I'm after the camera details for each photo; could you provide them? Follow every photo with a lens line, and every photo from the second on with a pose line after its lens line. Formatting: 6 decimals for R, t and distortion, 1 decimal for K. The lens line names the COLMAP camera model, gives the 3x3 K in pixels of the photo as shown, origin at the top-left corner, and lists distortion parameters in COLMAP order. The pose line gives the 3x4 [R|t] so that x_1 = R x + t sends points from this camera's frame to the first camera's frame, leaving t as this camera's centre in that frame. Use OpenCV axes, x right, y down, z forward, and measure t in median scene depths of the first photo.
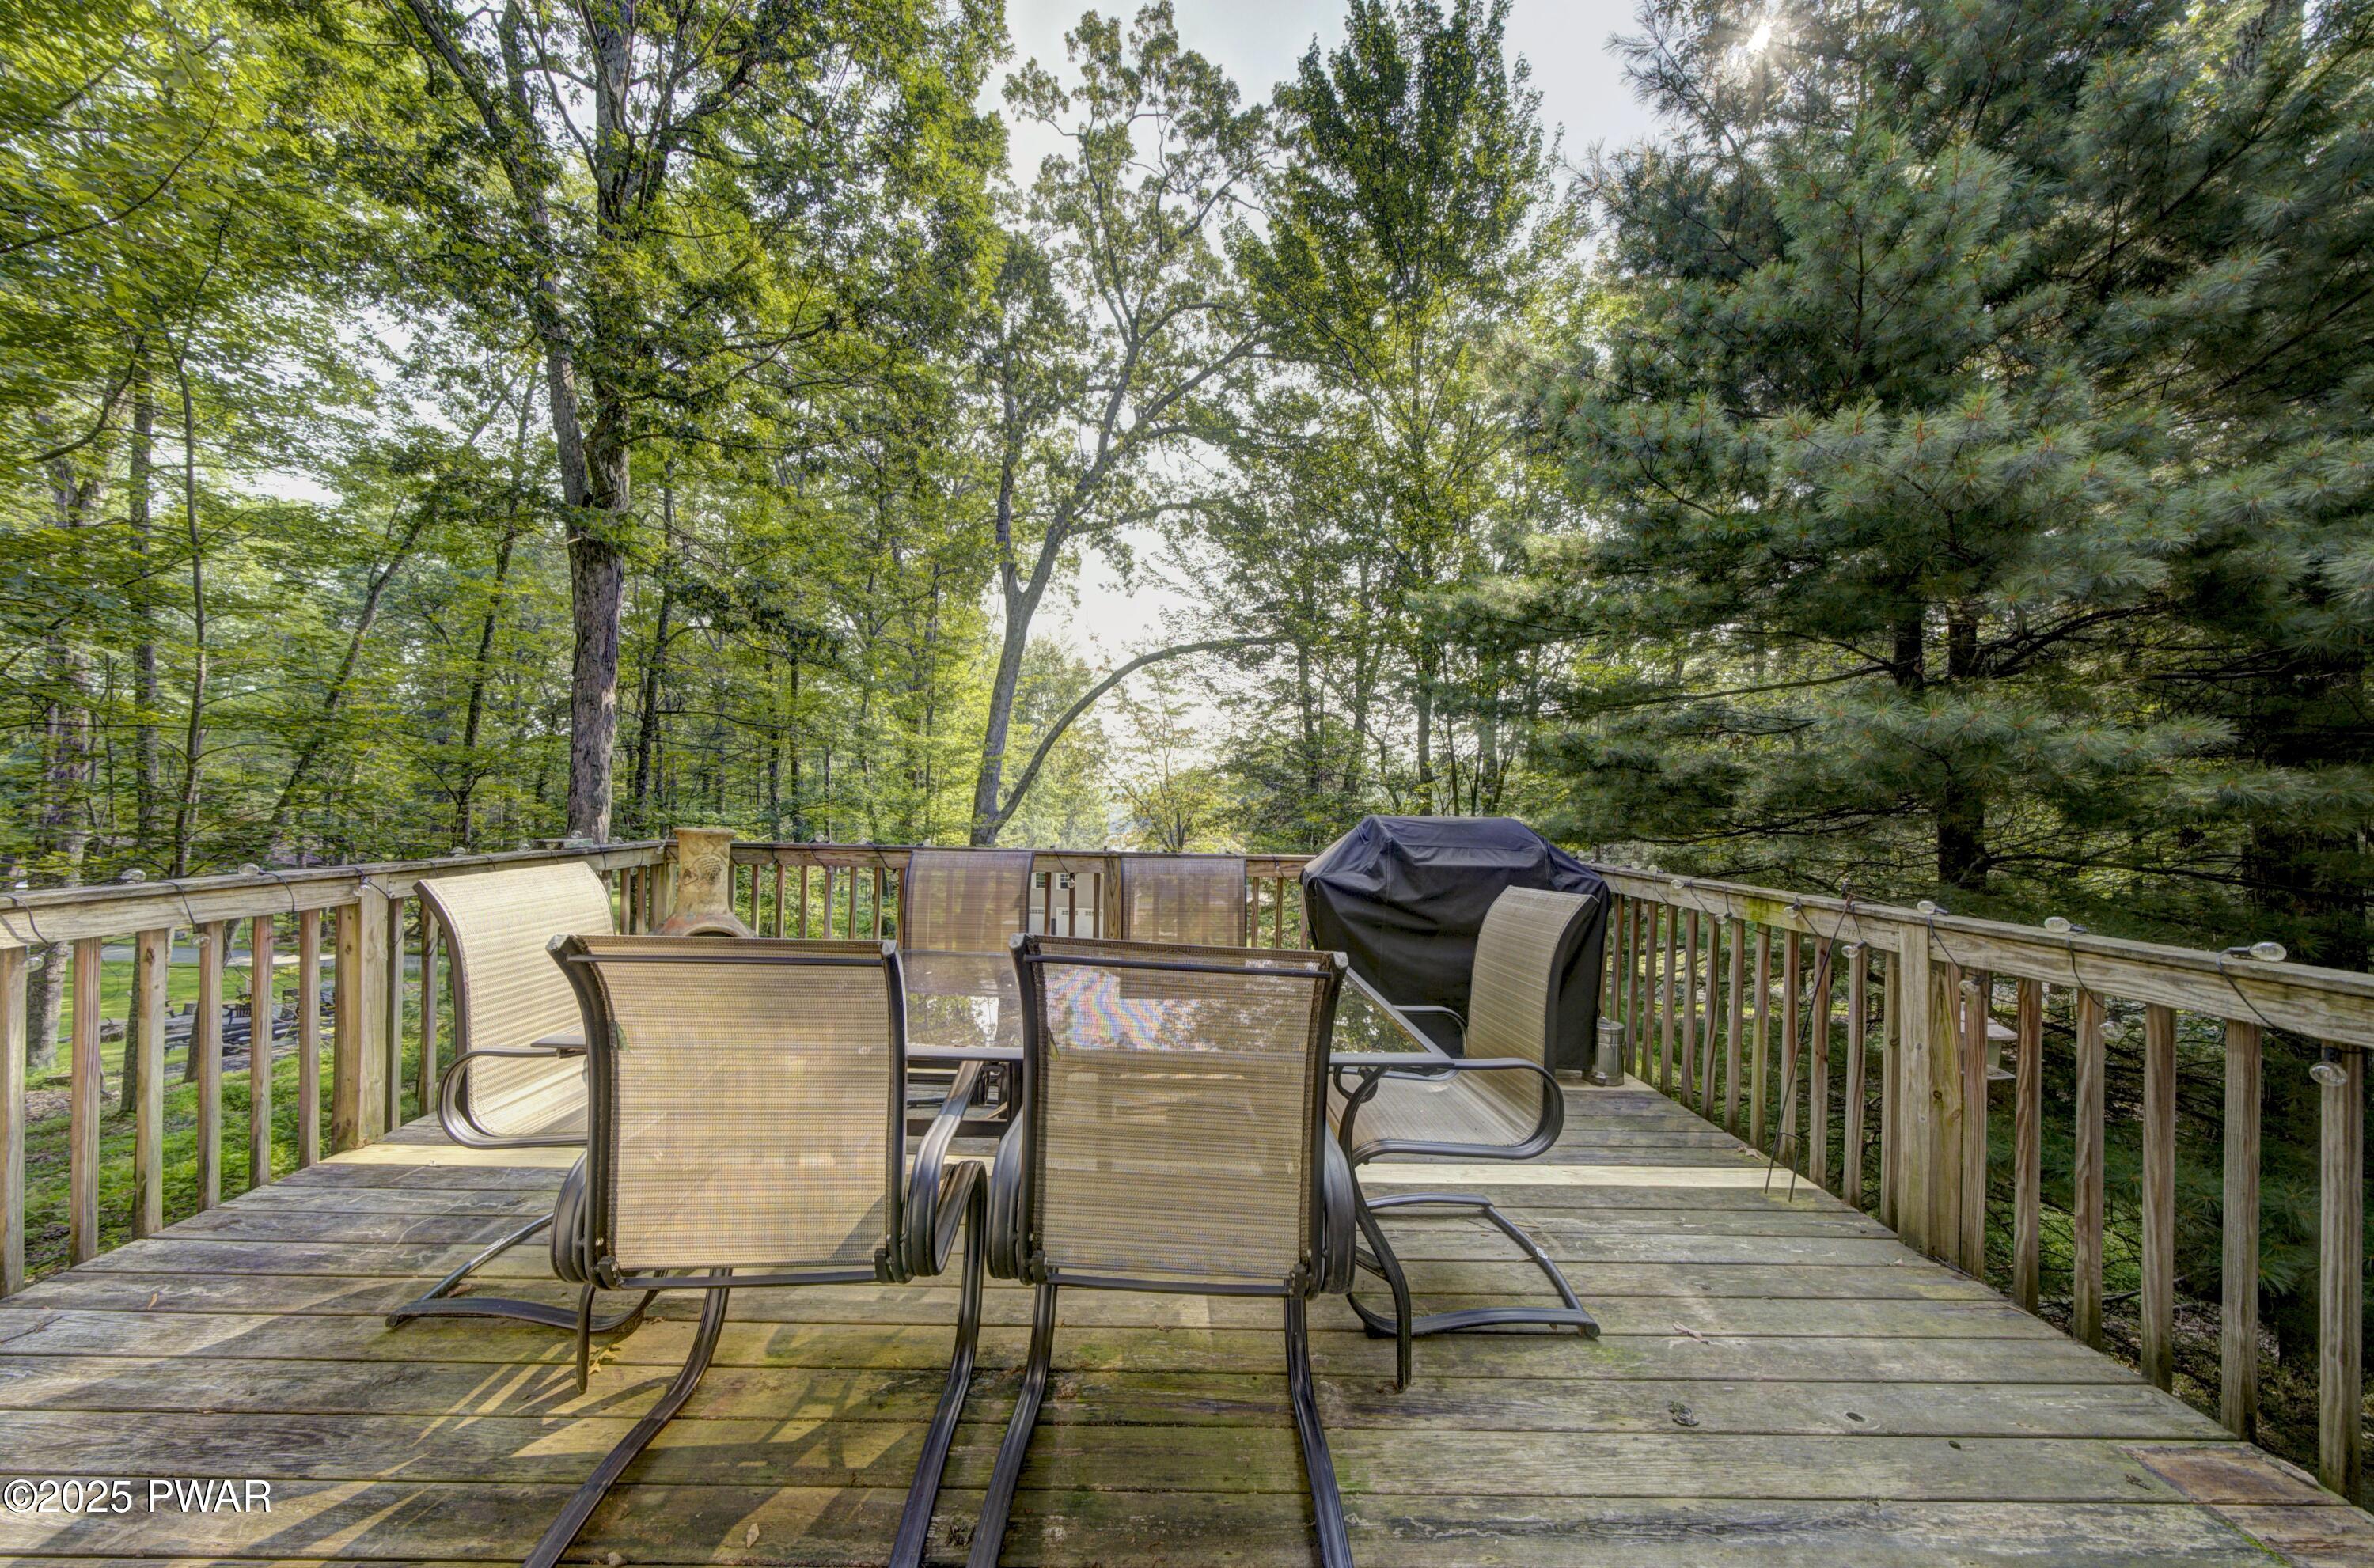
lens RADIAL K [[799.6, 0, 1177.2], [0, 799.6, 793.9], [0, 0, 1]] dist [-0.002108, 0.001404]
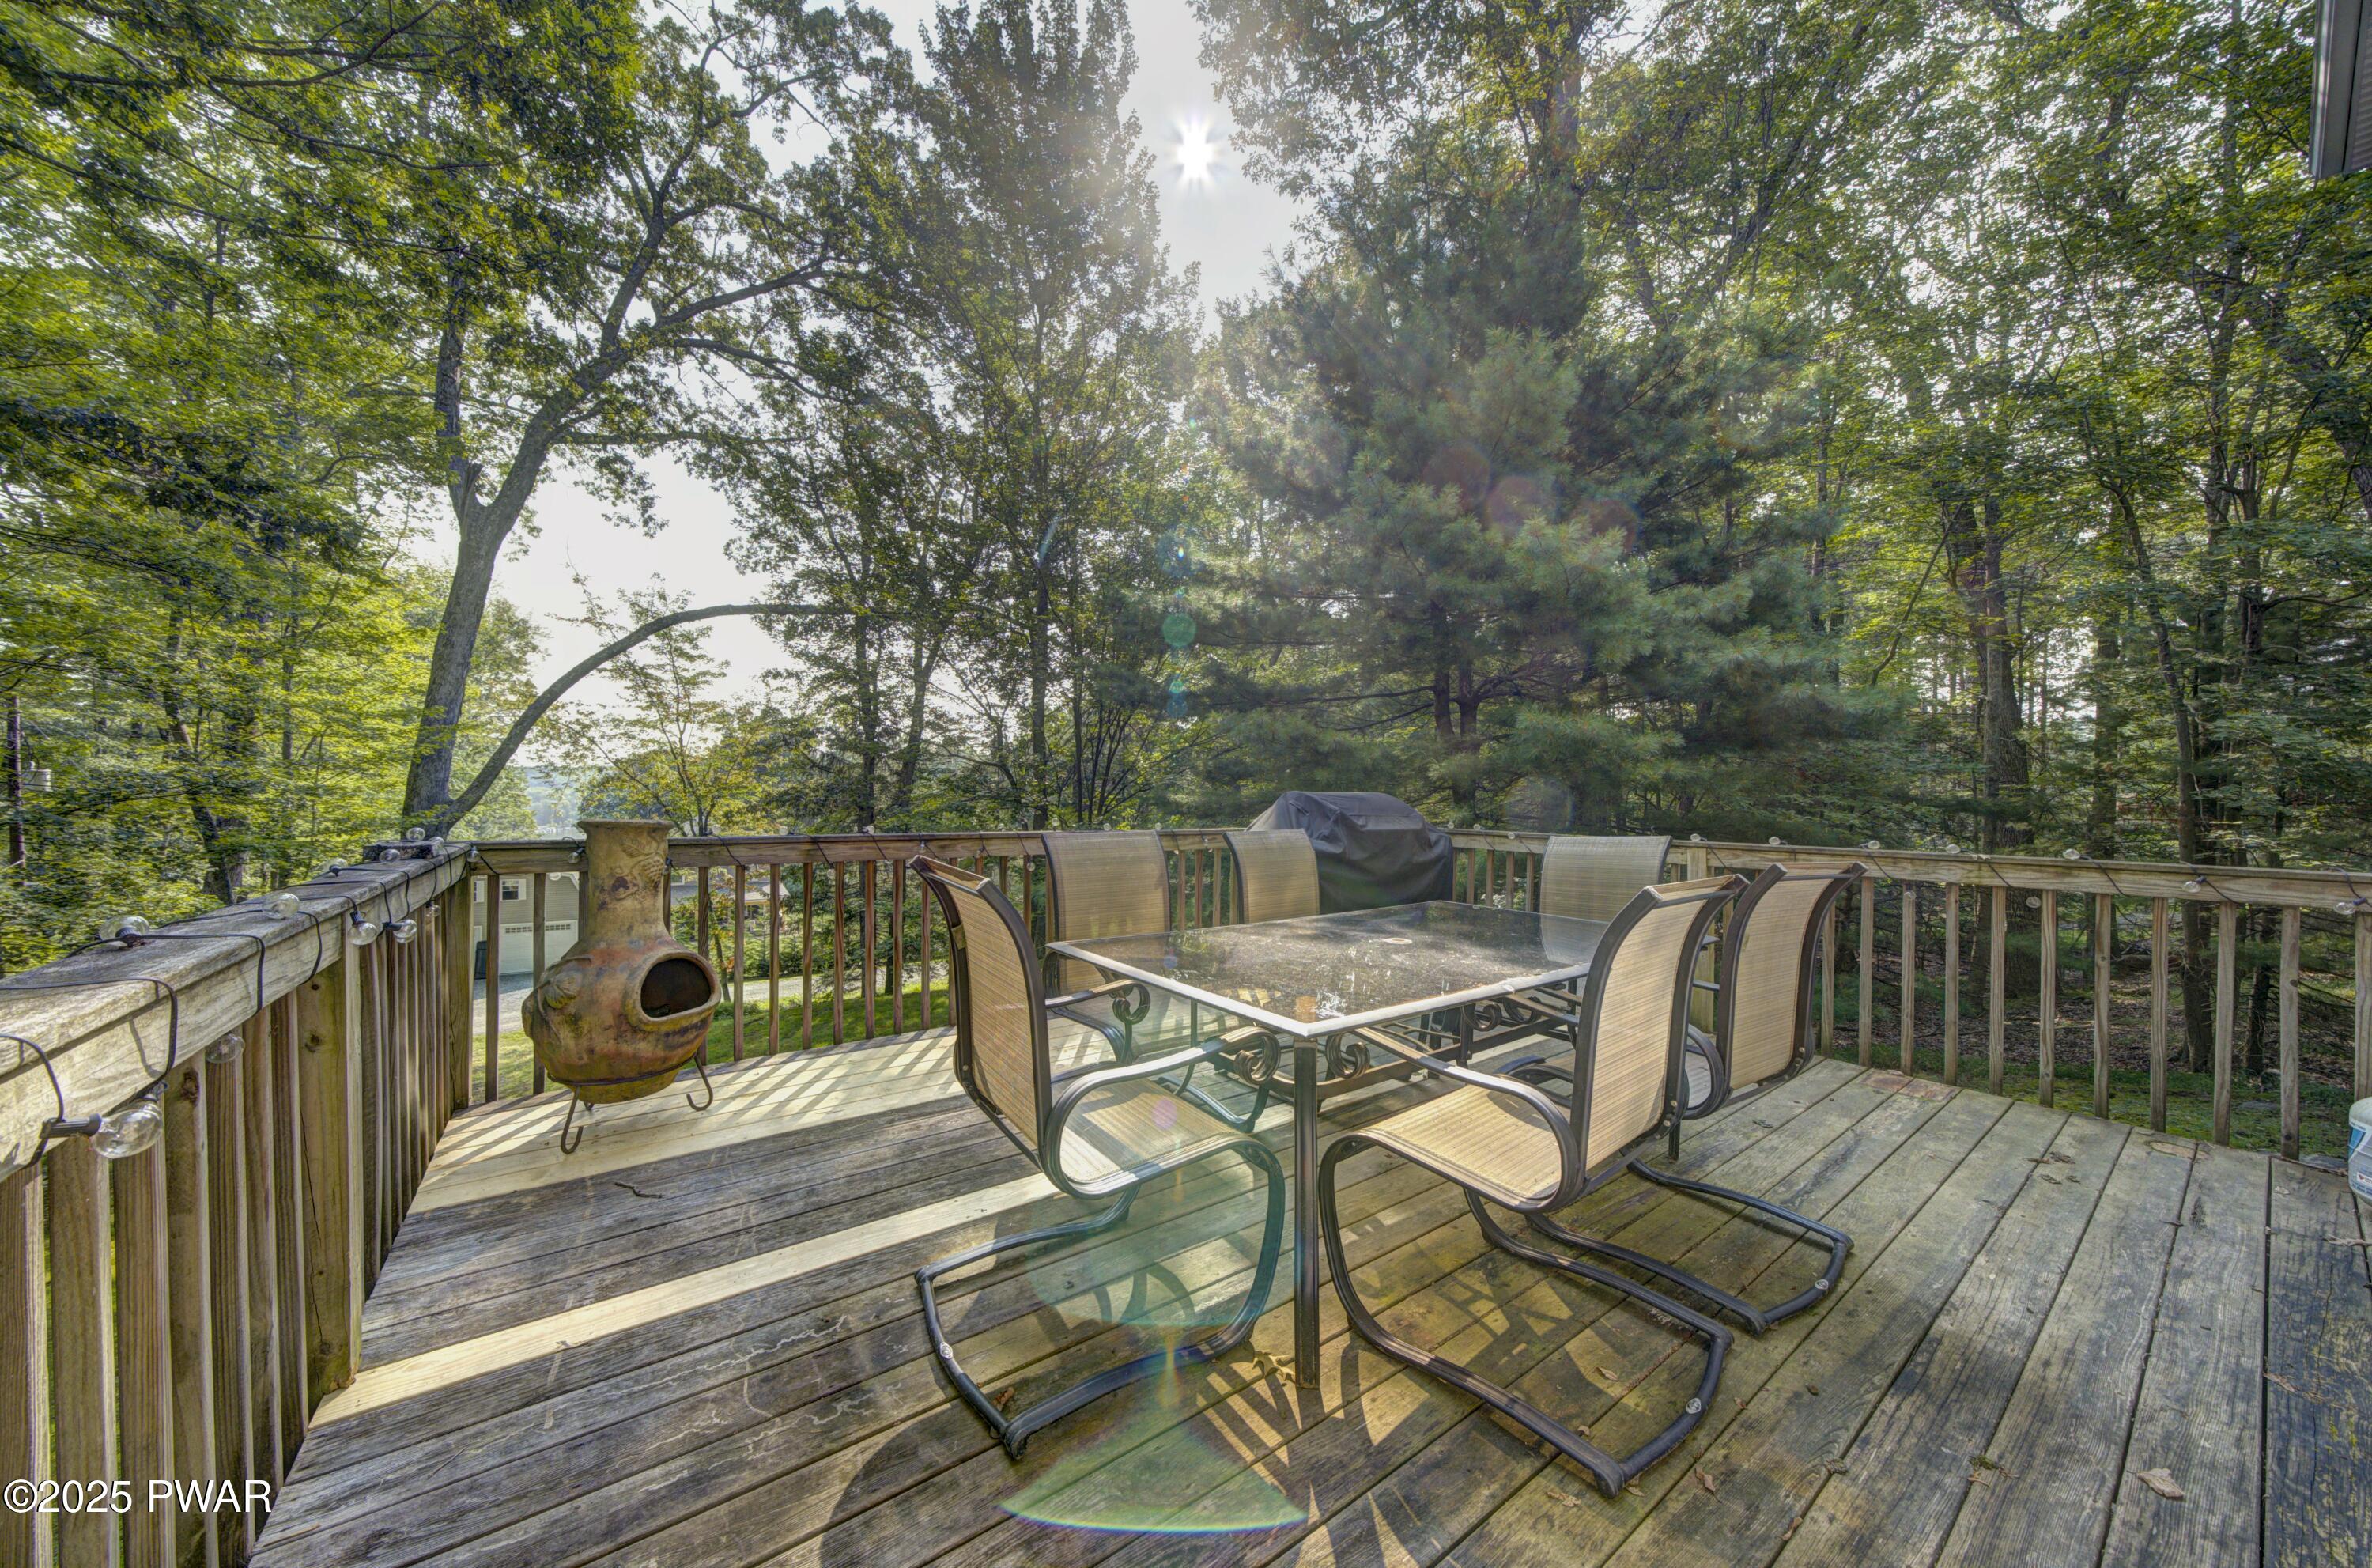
lens RADIAL K [[799.1, 0, 1169.8], [0, 799.1, 800.7], [0, 0, 1]] dist [-0.002108, 0.001404]
pose [[0.817630, -0.017694, 0.575472, -0.104550], [0.002151, 0.999615, 0.027678, 0.001177], [-0.575740, -0.021393, 0.817353, 0.024267]]
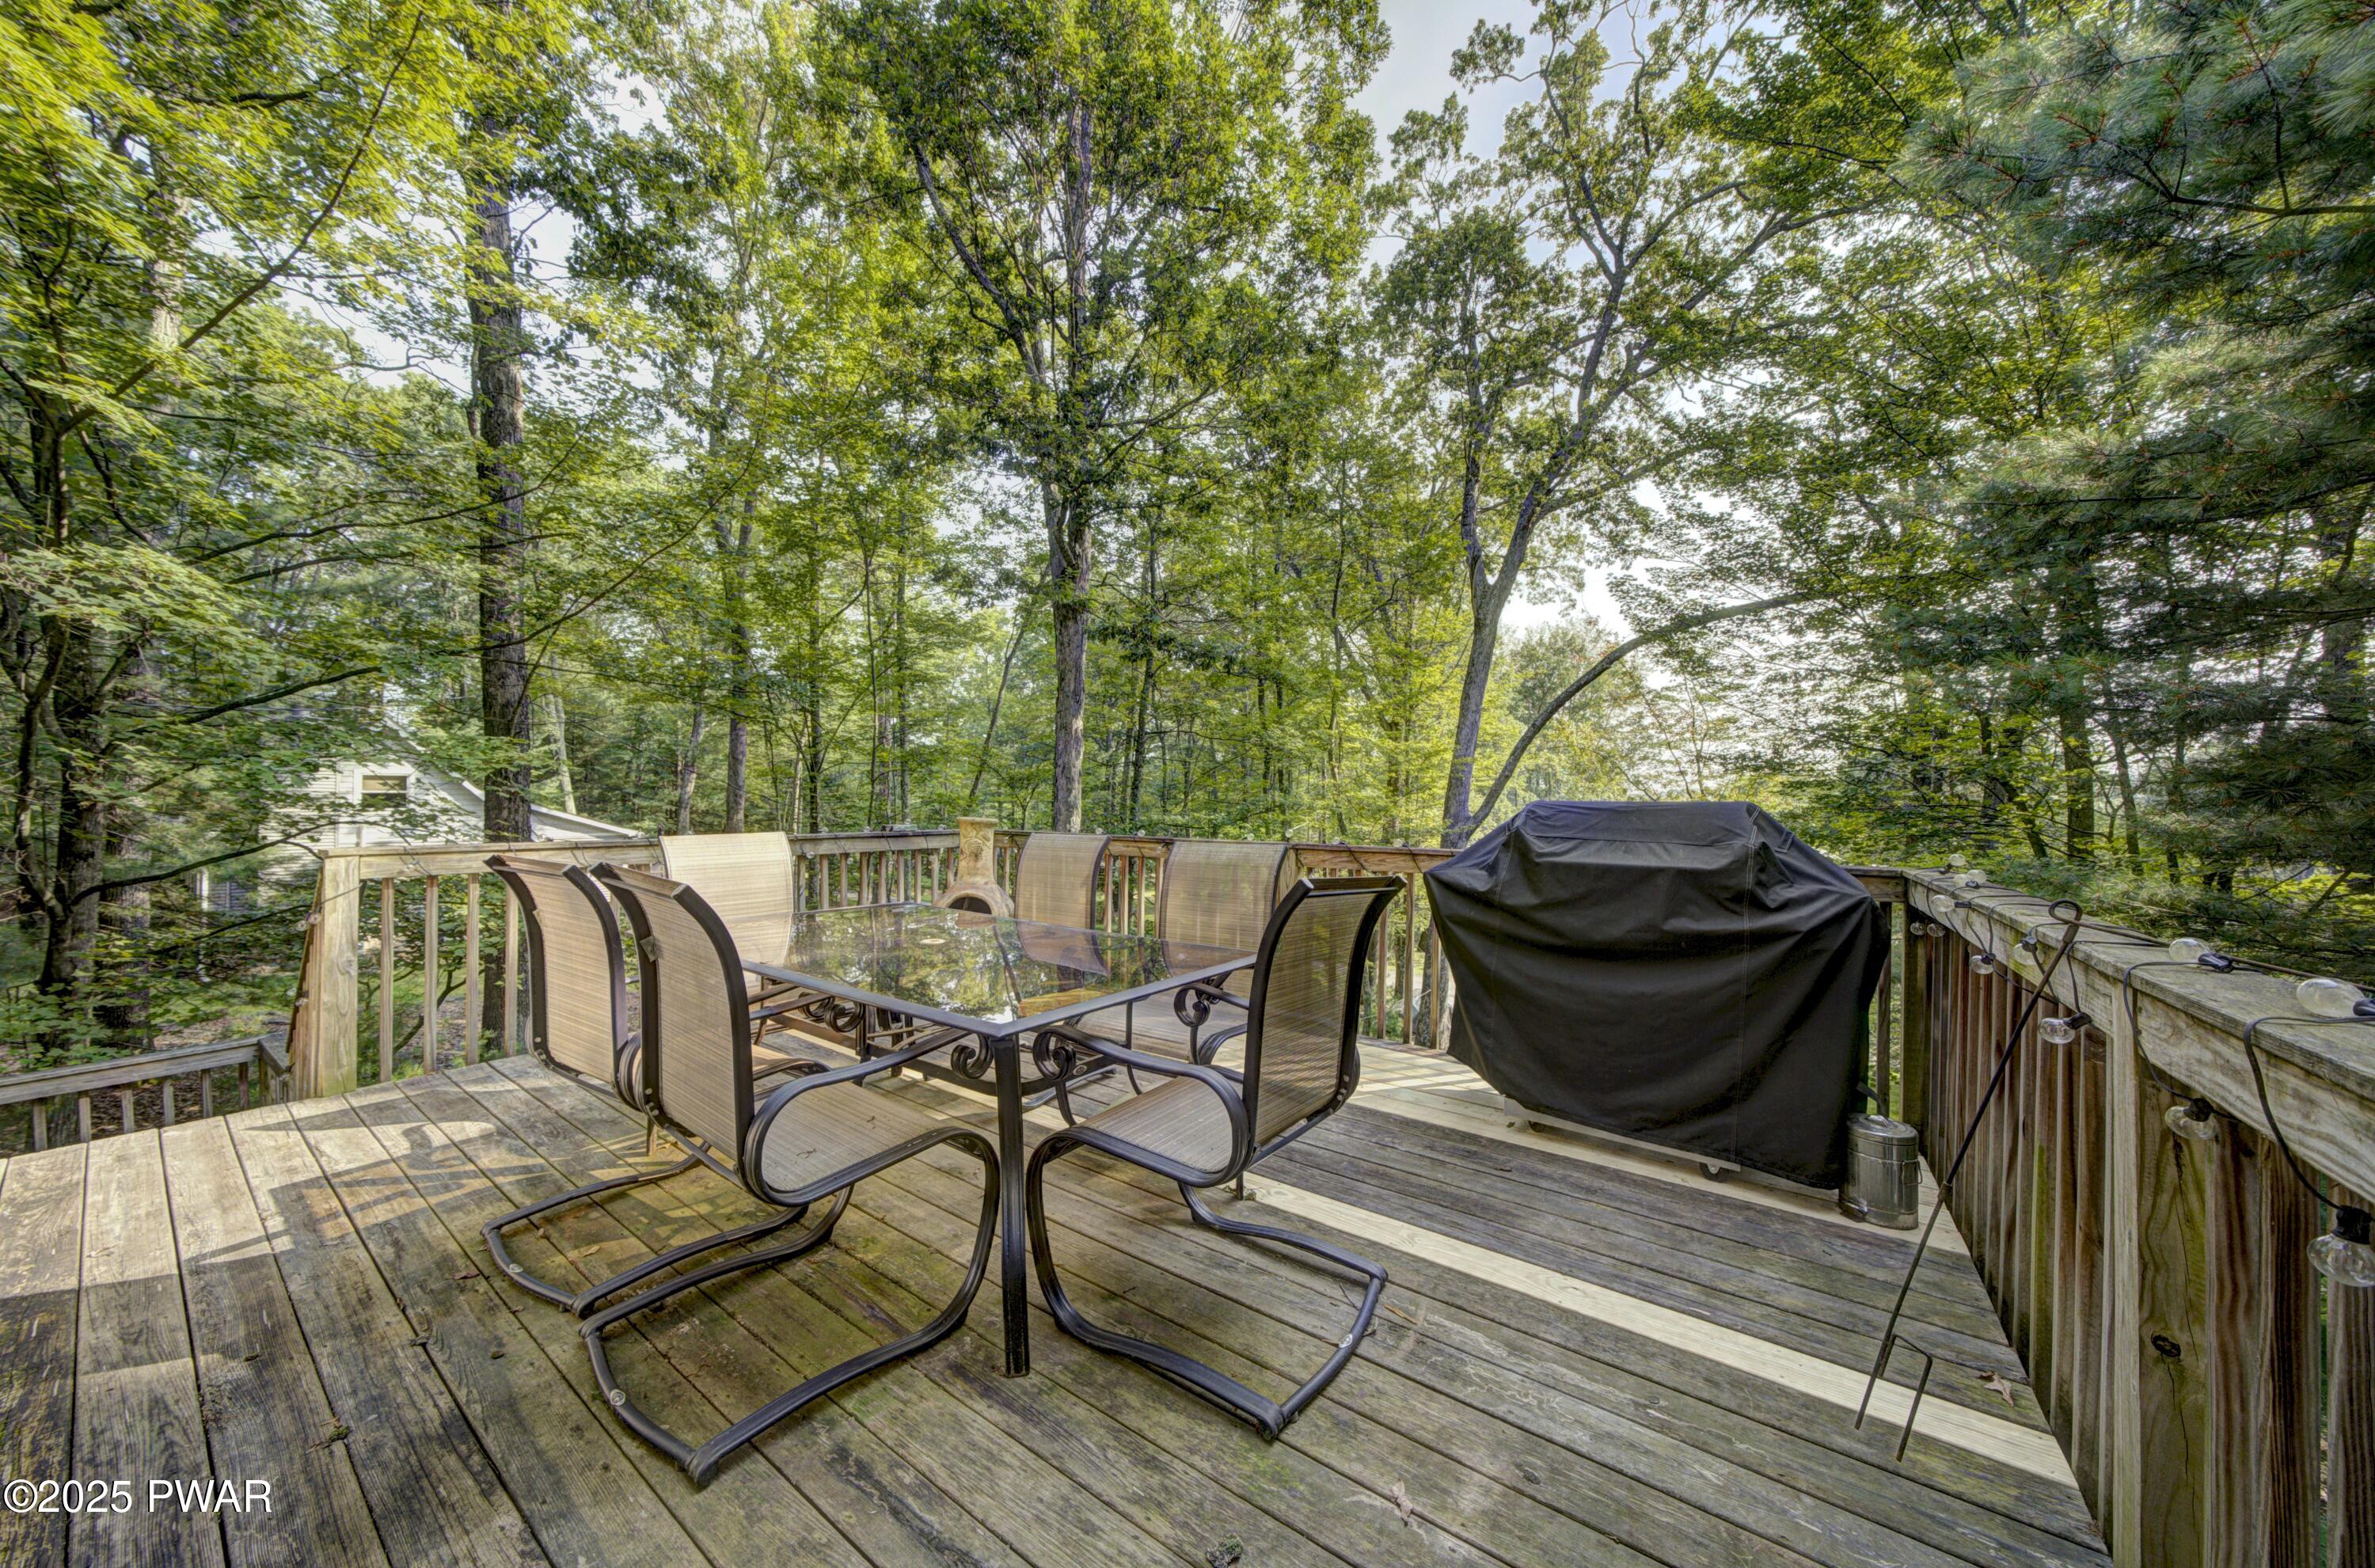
lens RADIAL K [[800.0, 0, 1180.7], [0, 800.0, 796.6], [0, 0, 1]] dist [-0.002108, 0.001404]
pose [[0.797466, -0.016825, -0.603129, 0.078566], [0.012376, 0.999857, -0.011529, 0.004818], [0.603236, 0.001730, 0.797561, 0.027011]]
